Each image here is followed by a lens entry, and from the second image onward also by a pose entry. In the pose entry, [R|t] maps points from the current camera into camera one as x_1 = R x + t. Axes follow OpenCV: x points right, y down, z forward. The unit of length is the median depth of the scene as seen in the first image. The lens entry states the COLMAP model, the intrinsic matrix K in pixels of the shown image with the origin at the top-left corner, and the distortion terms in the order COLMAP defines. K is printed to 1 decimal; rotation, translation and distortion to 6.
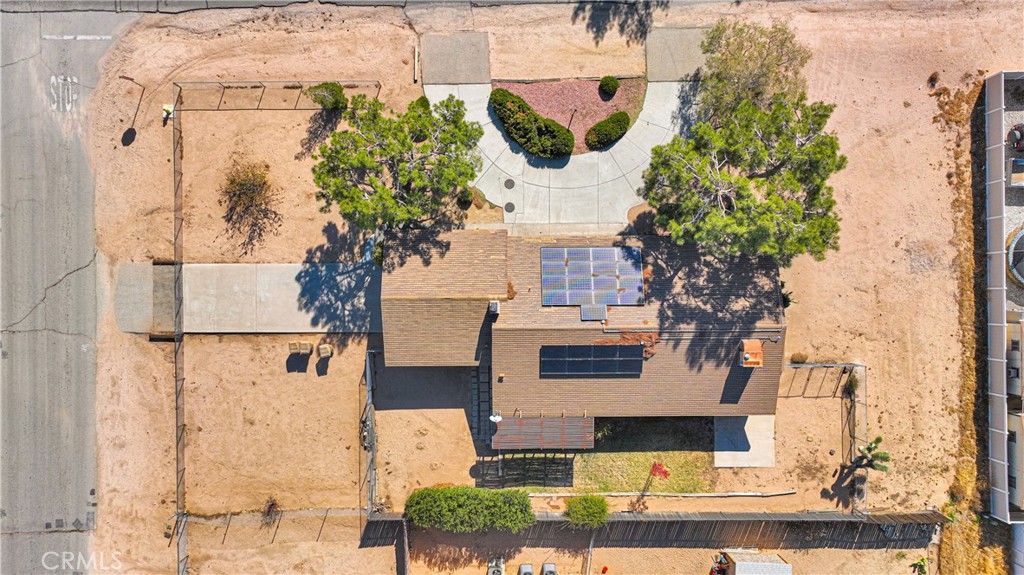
lens RADIAL K [[738.1, 0, 508.3], [0, 738.1, 288.1], [0, 0, 1]] dist [0.006318, -0.002404]
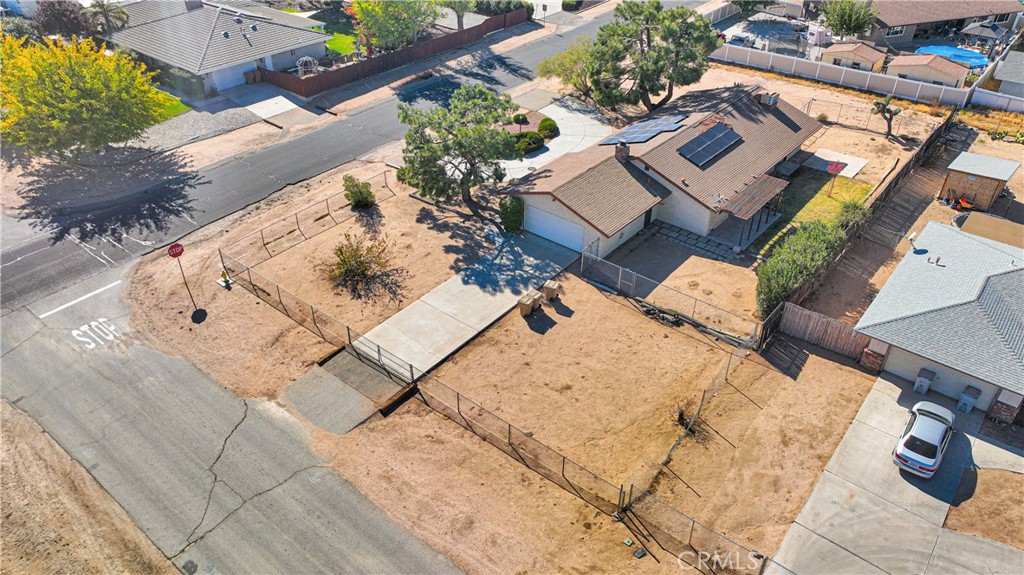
lens RADIAL K [[719.9, 0, 512.0], [0, 719.9, 287.5], [0, 0, 1]] dist [0.001657, -0.001648]
pose [[0.640807, -0.447942, 0.623469, -0.778777], [0.767690, 0.369278, -0.523723, 0.473661], [0.004364, 0.814237, 0.580517, 0.511578]]
